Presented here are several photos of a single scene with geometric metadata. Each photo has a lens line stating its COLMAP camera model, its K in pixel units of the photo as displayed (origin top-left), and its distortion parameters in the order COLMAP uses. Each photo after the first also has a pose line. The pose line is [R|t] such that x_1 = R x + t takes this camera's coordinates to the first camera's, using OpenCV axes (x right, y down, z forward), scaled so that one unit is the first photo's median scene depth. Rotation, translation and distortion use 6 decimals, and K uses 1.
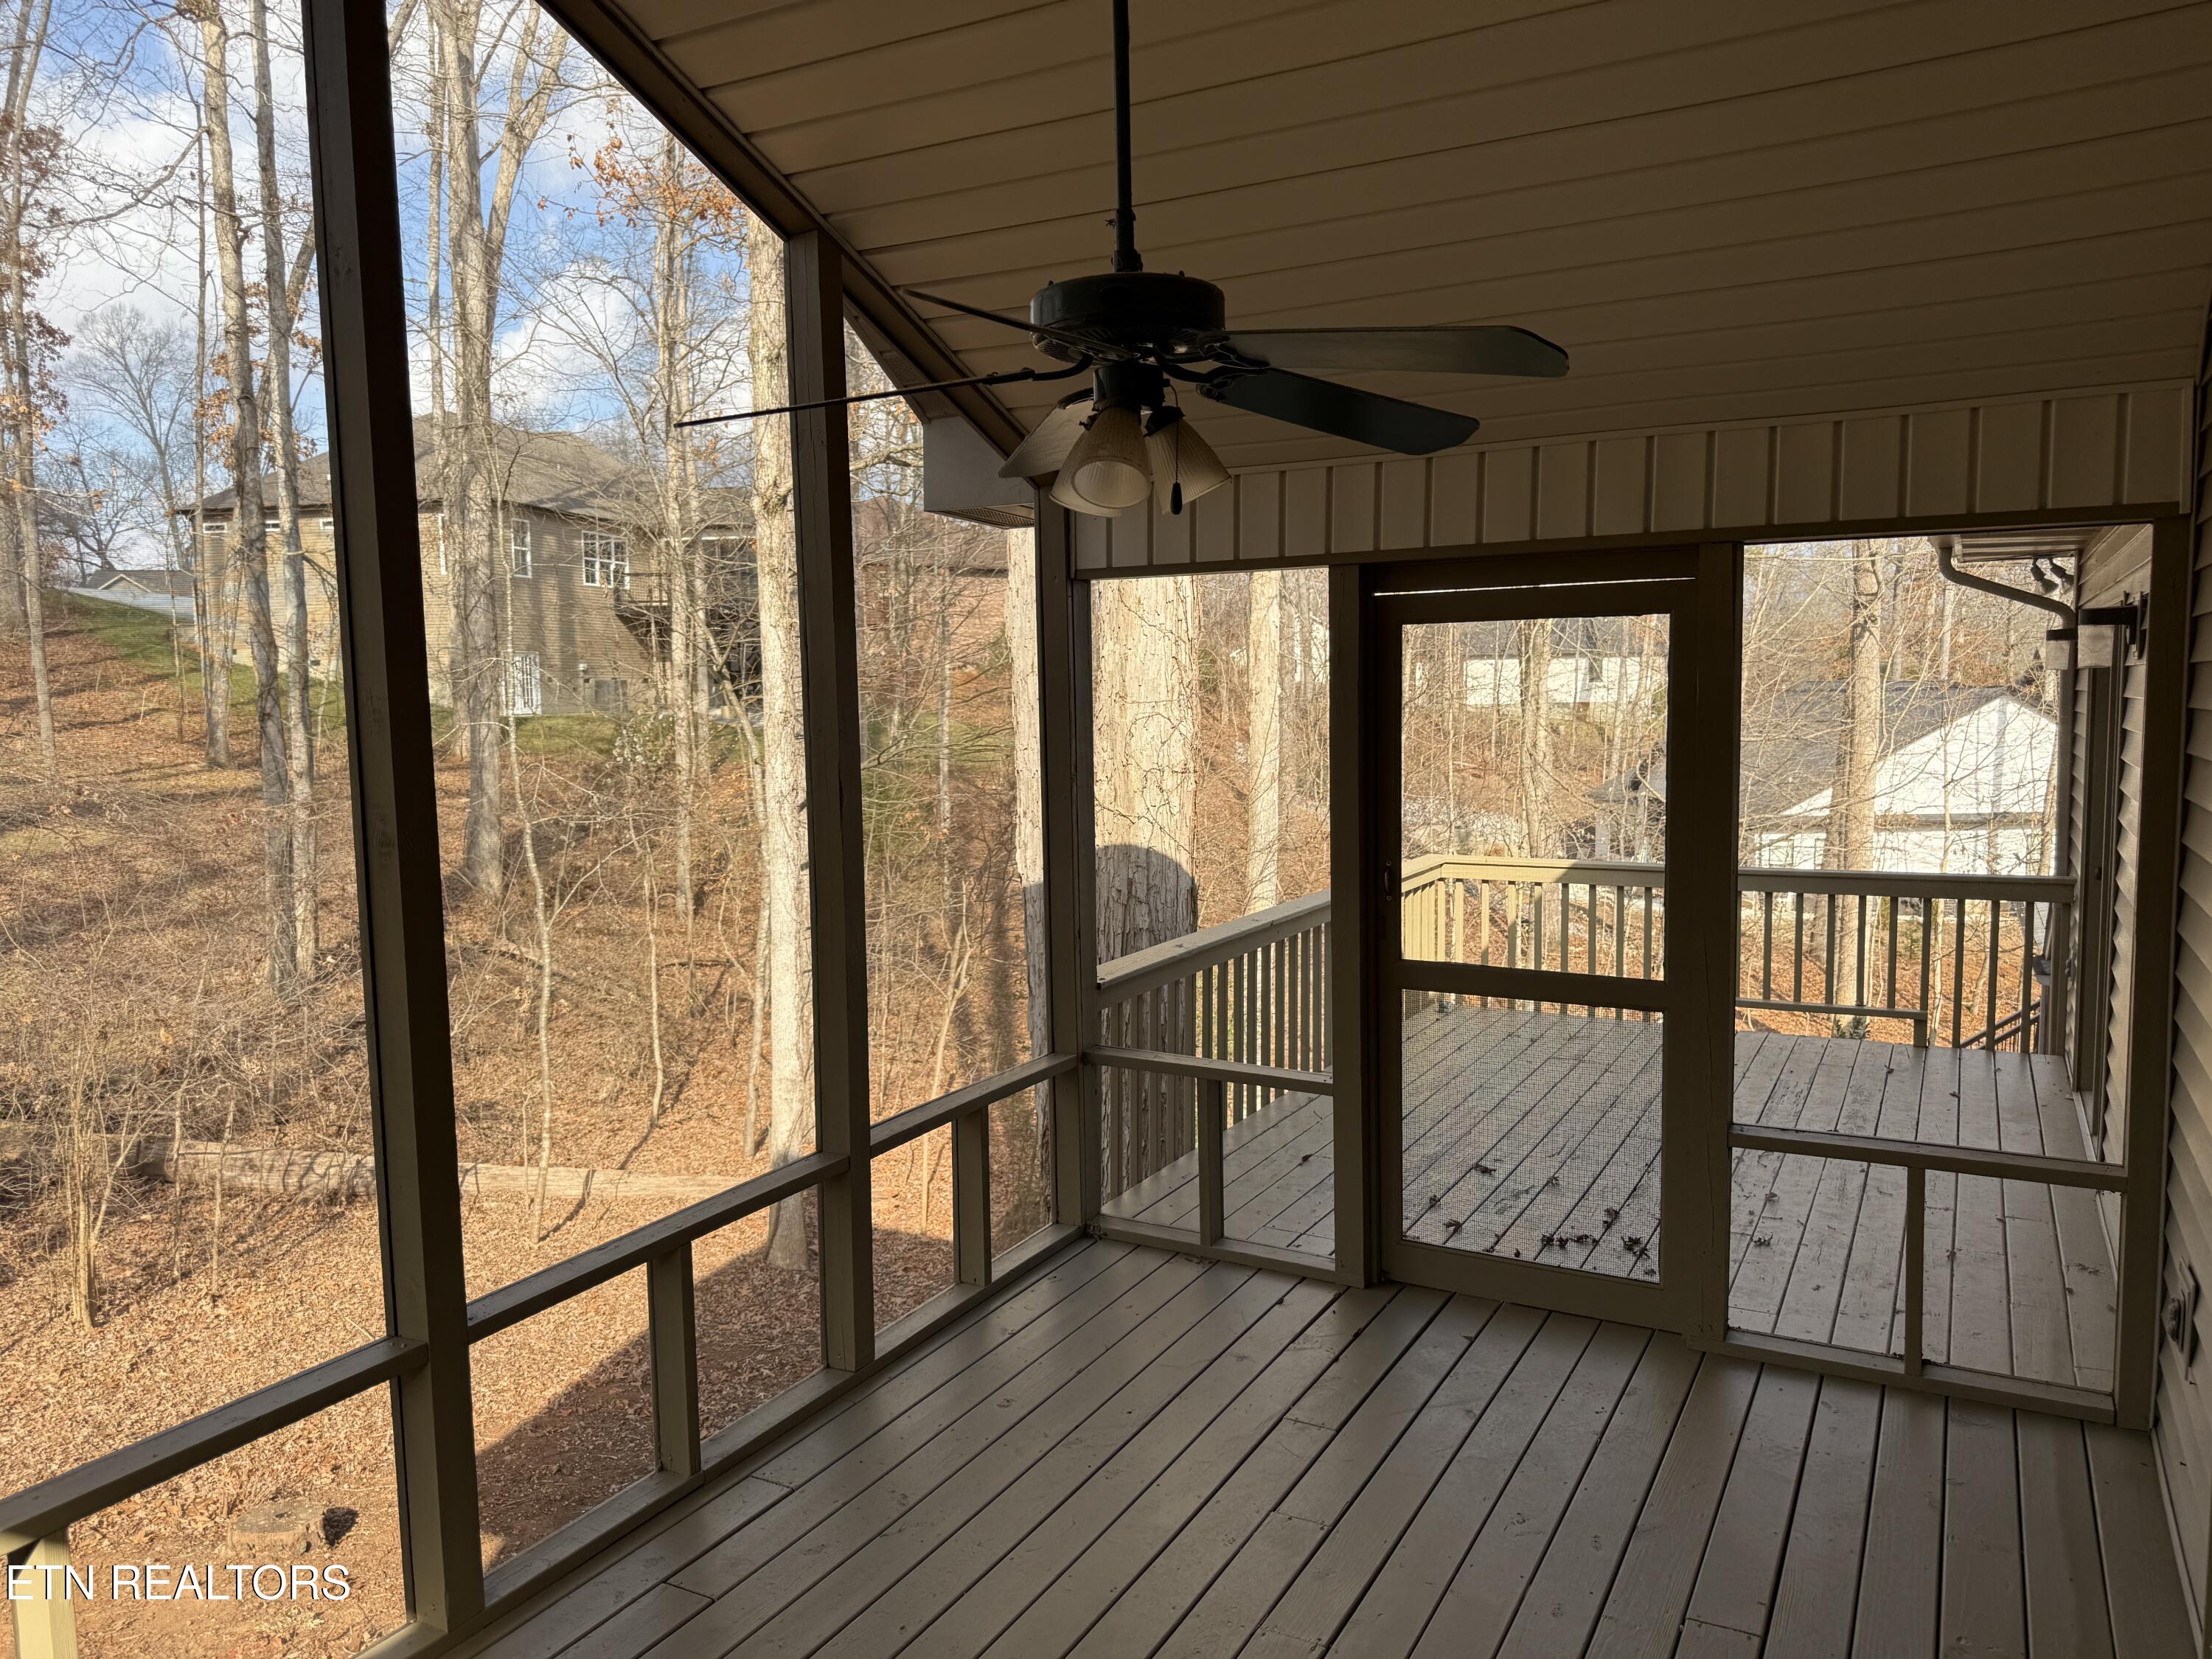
lens RADIAL K [[1565.4, 0, 1104.2], [0, 1565.4, 835.5], [0, 0, 1]] dist [0.038635, -0.042571]
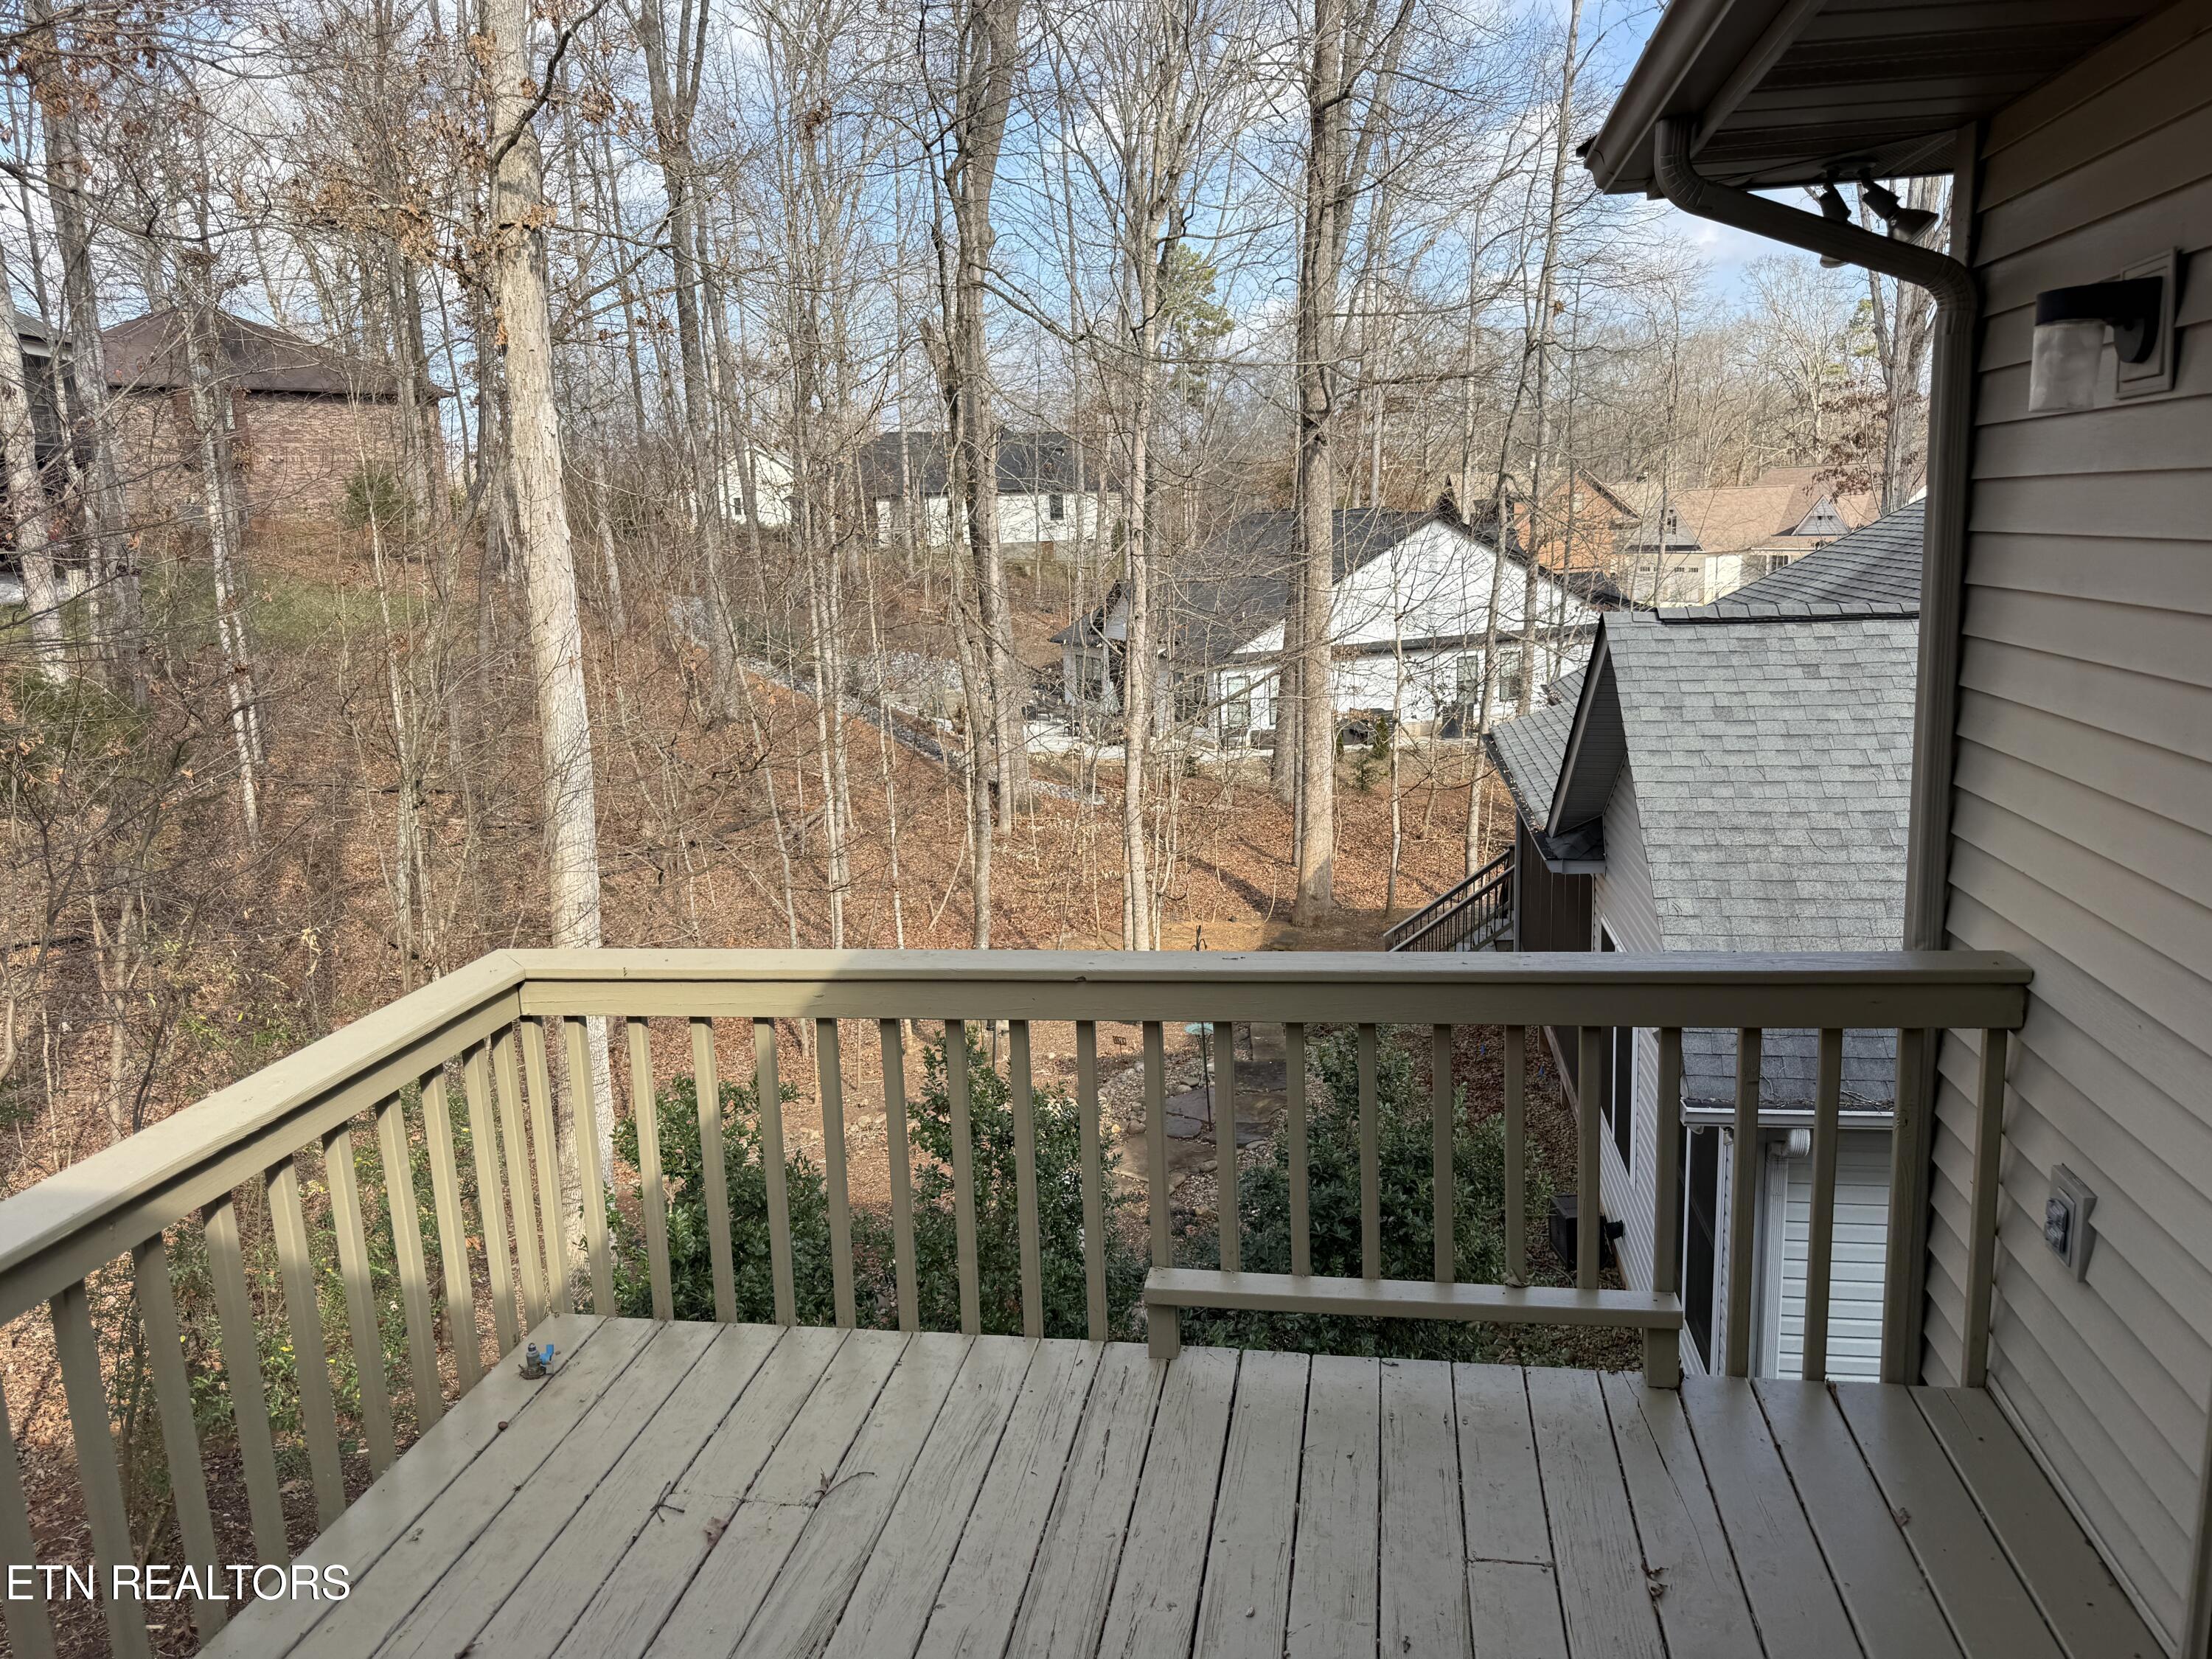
lens RADIAL K [[1565.4, 0, 1119.1], [0, 1565.4, 840.3], [0, 0, 1]] dist [0.038635, -0.042571]
pose [[0.942953, -0.091114, 0.320215, 0.060280], [0.058553, 0.992216, 0.109903, -0.012978], [-0.327737, -0.084884, 0.940948, 0.155089]]
